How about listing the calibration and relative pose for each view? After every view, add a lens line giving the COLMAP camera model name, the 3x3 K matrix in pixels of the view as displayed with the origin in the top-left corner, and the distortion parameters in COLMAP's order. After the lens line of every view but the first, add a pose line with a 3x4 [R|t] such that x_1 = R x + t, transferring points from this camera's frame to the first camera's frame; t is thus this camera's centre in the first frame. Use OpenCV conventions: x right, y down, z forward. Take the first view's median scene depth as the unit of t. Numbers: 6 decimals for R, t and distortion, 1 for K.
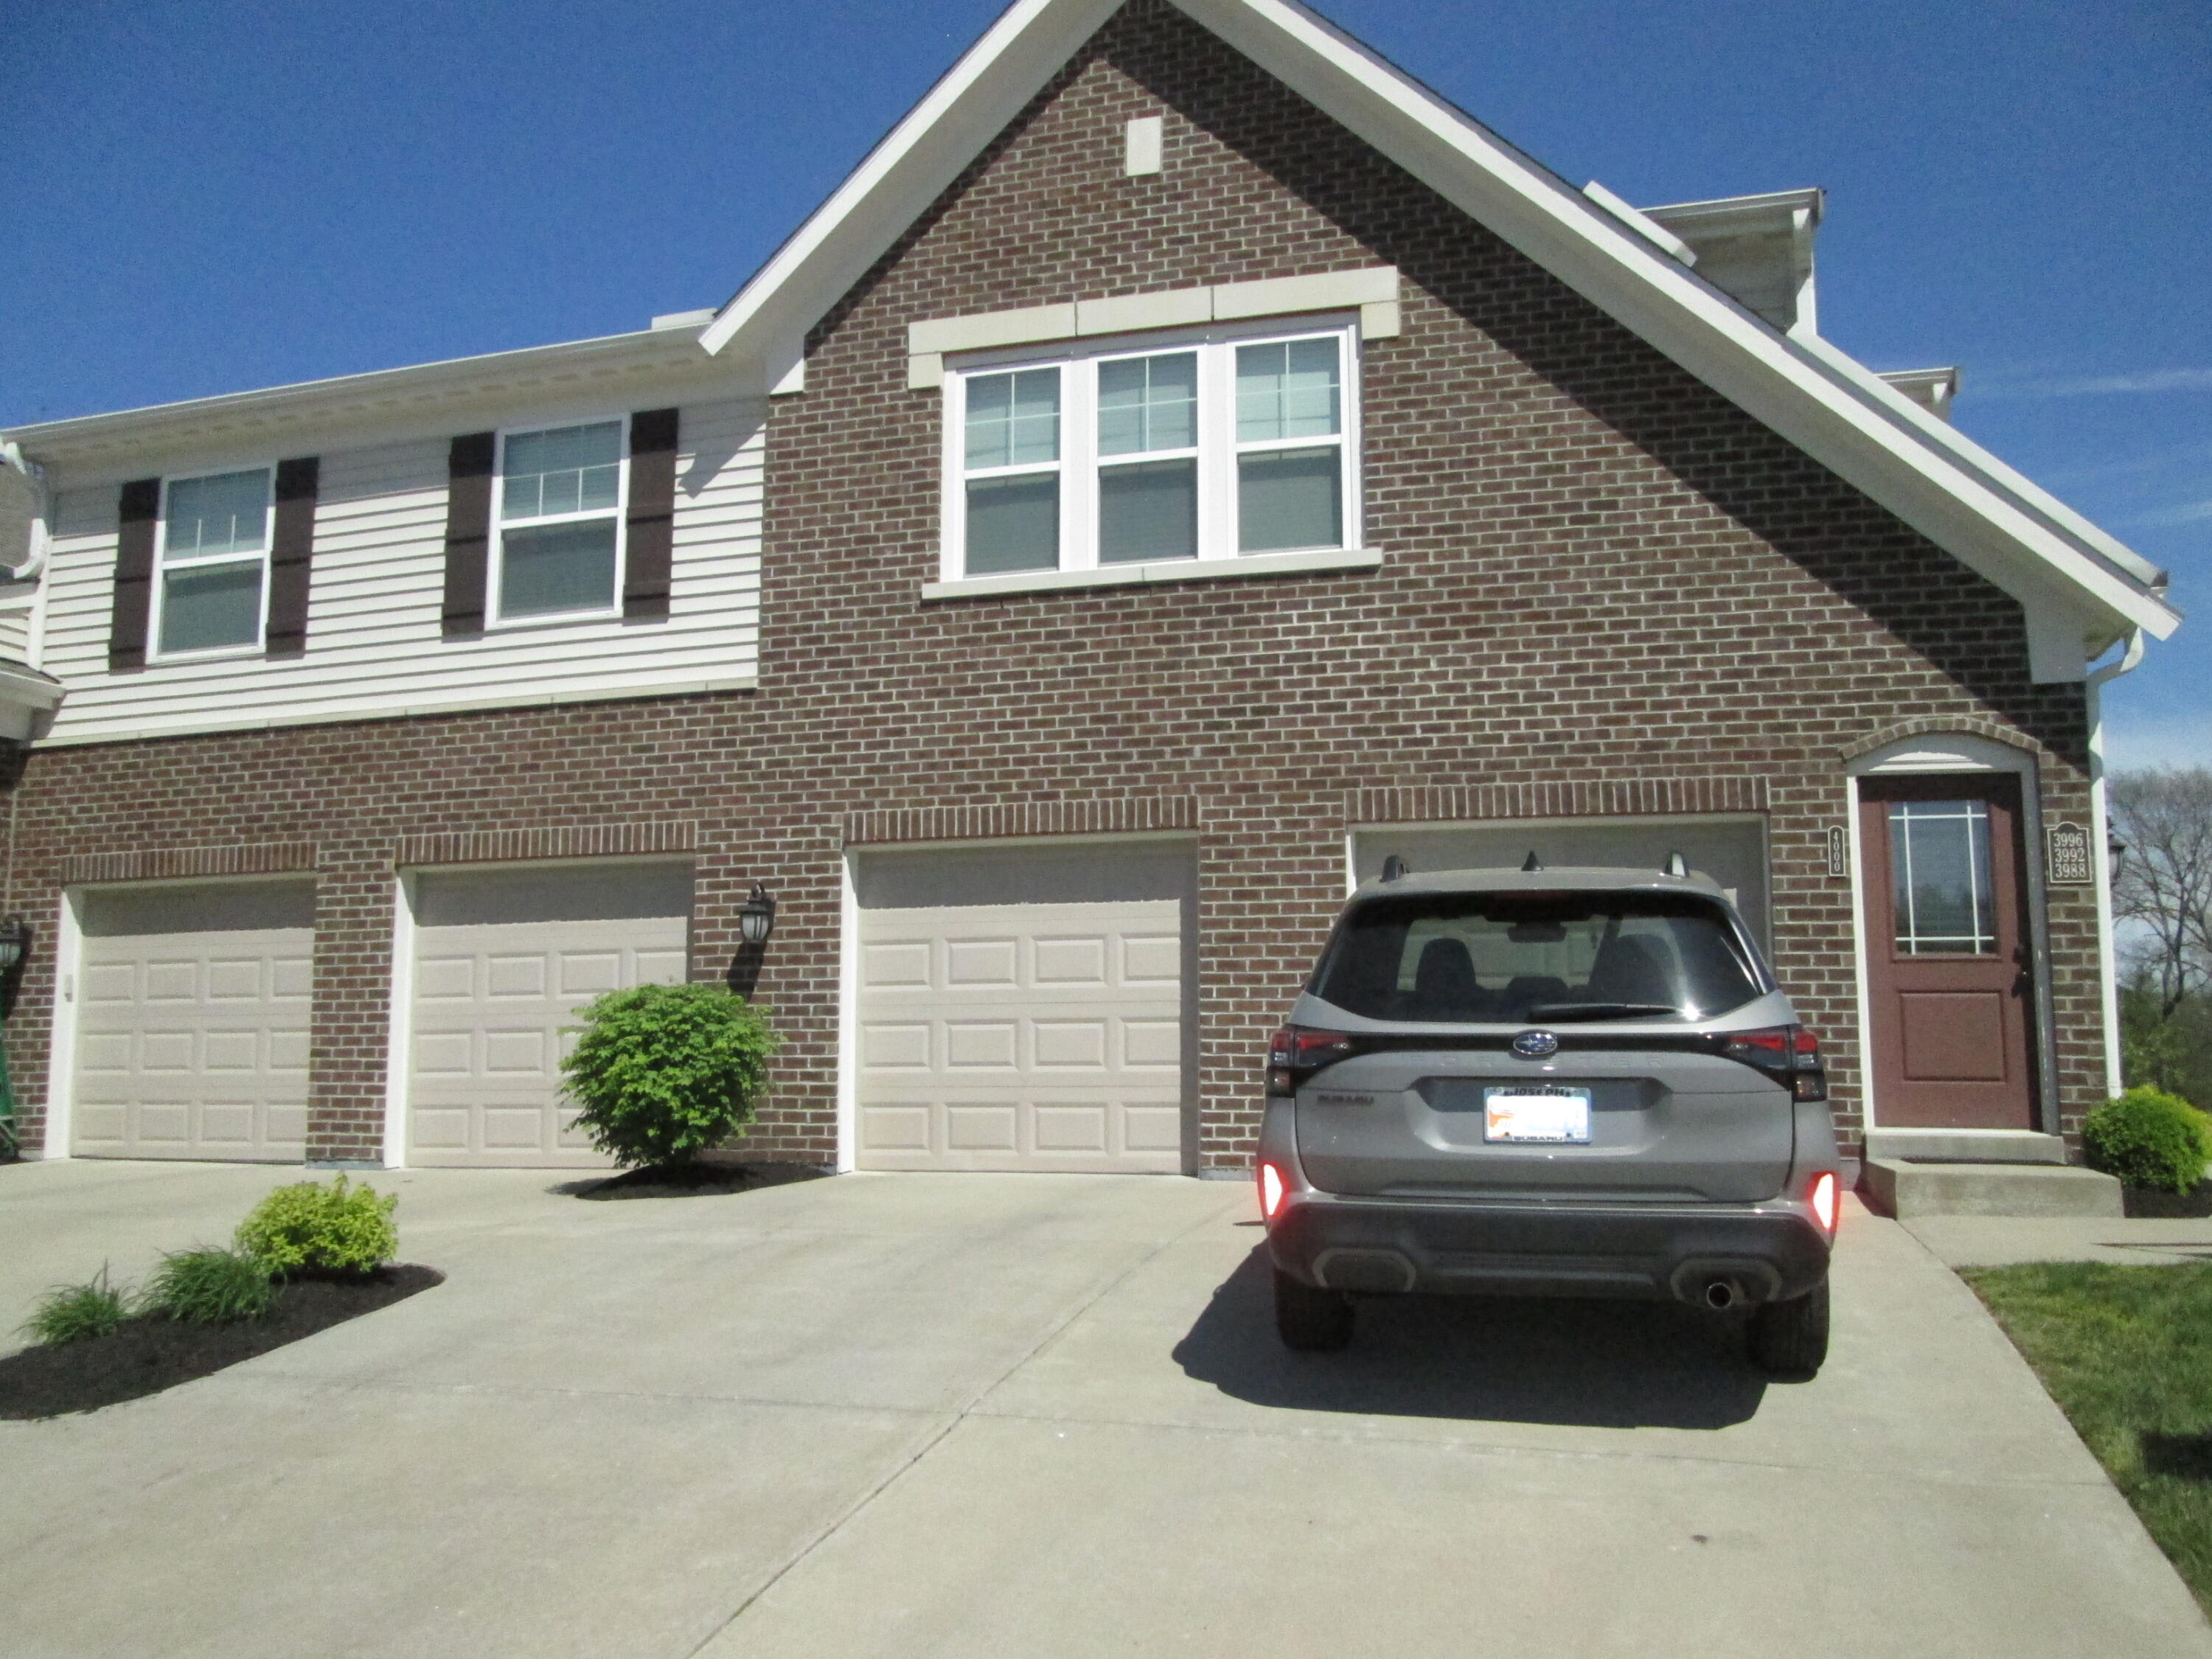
lens RADIAL K [[1793.0, 0, 1108.6], [0, 1793.0, 819.5], [0, 0, 1]] dist [-0.053526, -0.006459]
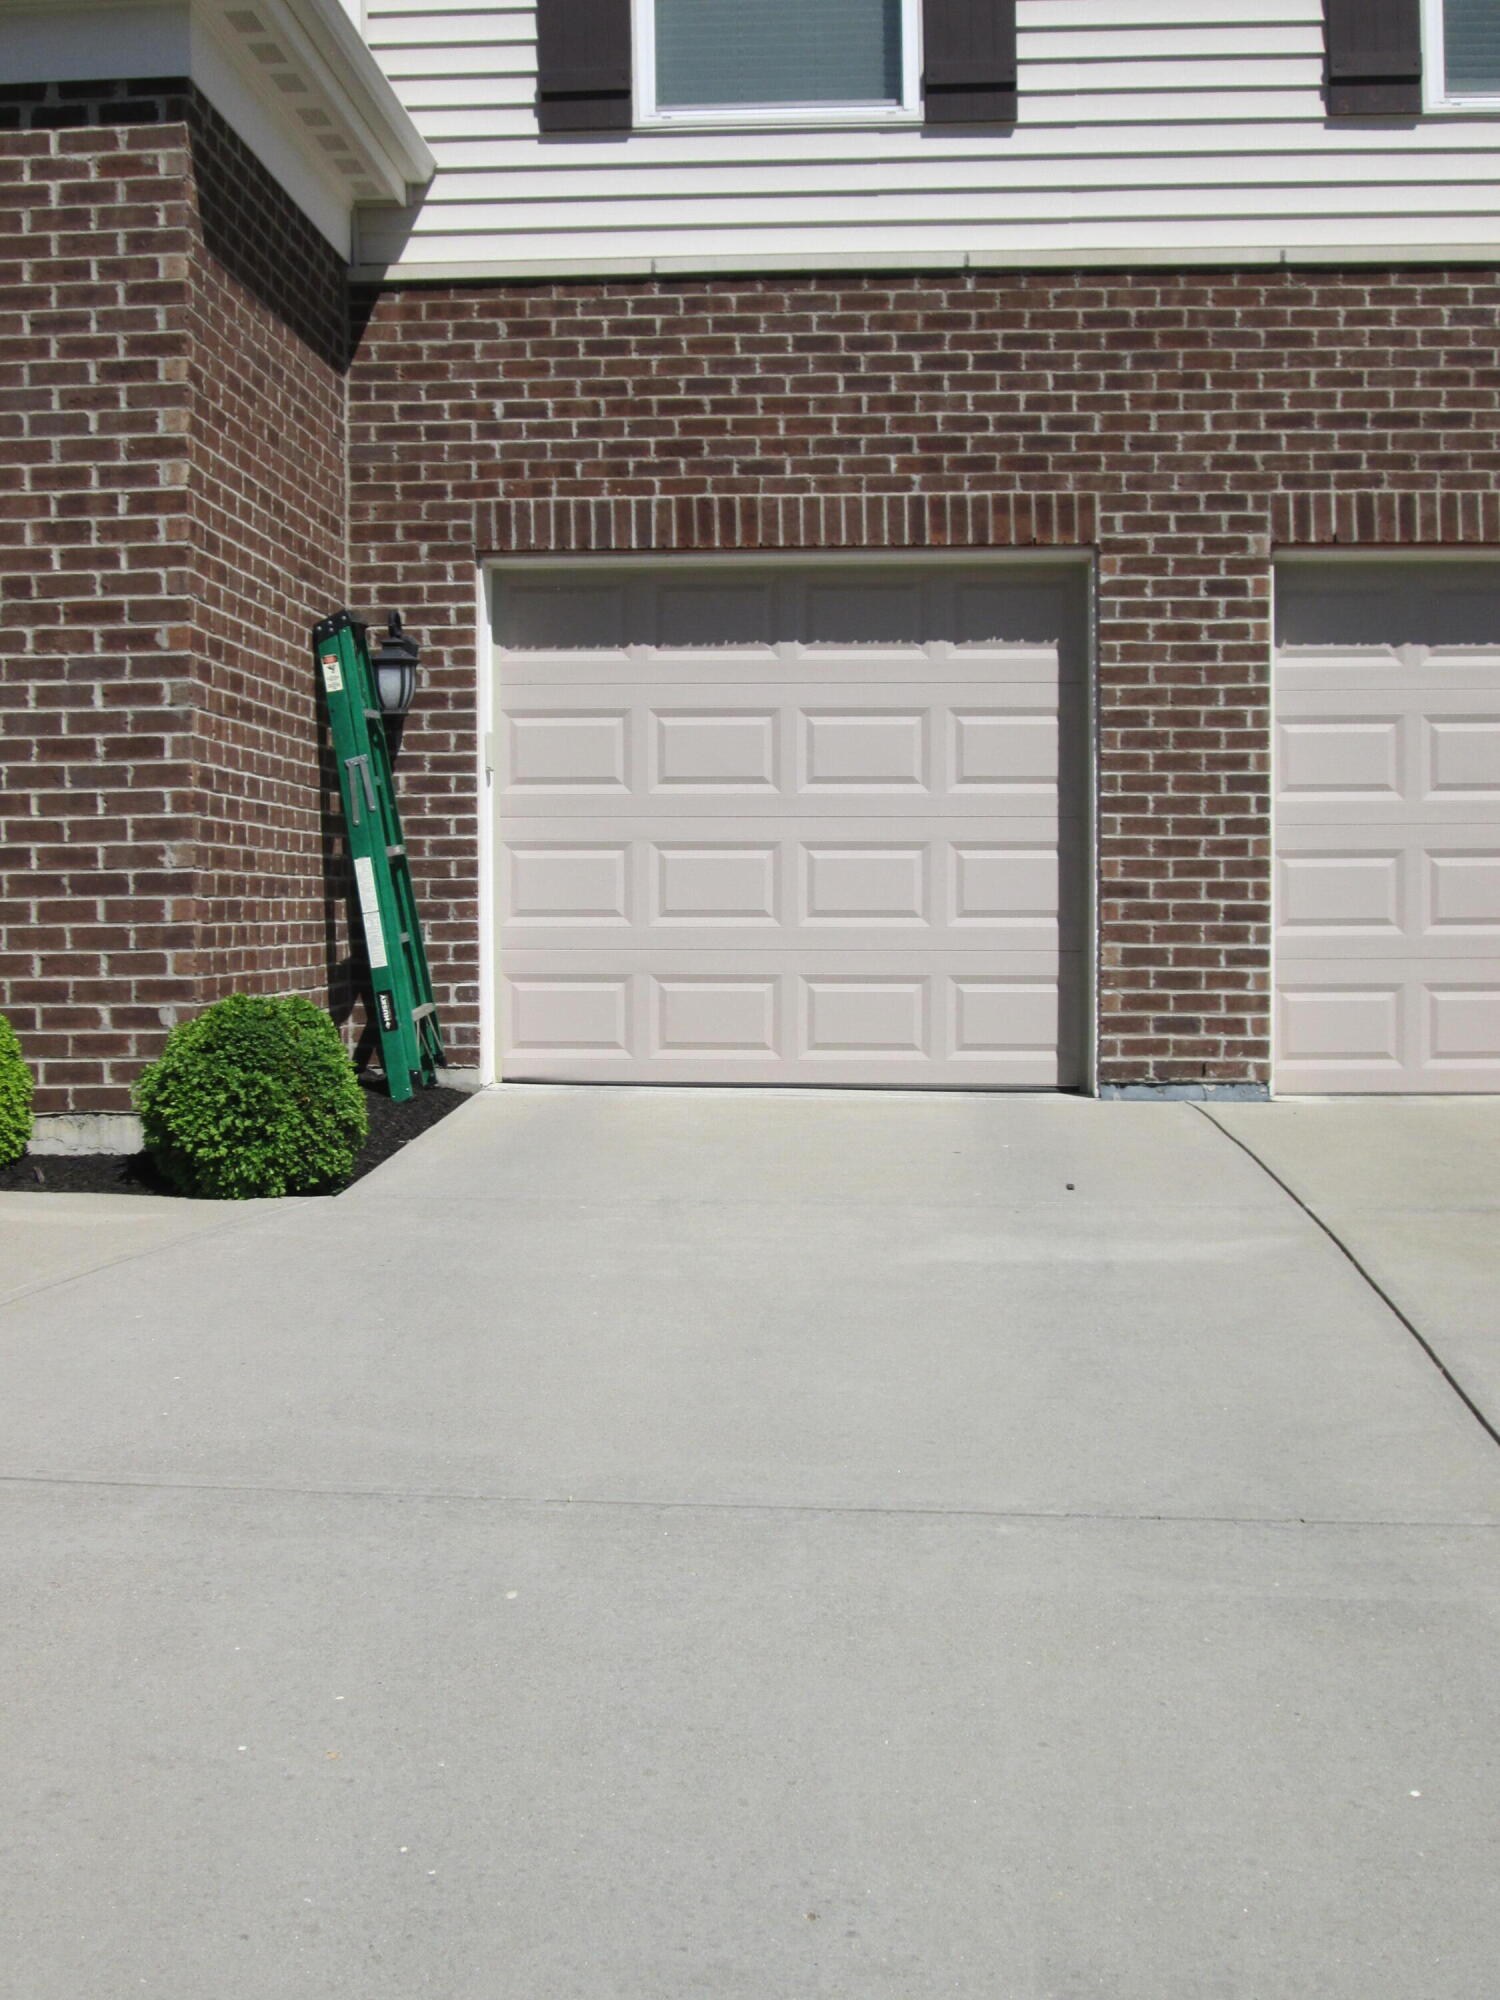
lens RADIAL K [[2690.1, 0, 746.6], [0, 2690.1, 1009.5], [0, 0, 1]] dist [-0.066749, 0.000000]
pose [[0.979615, 0.008565, 0.200703, -0.678053], [-0.042420, 0.985381, 0.165001, 0.035034], [-0.196356, -0.170152, 0.965657, 0.209392]]
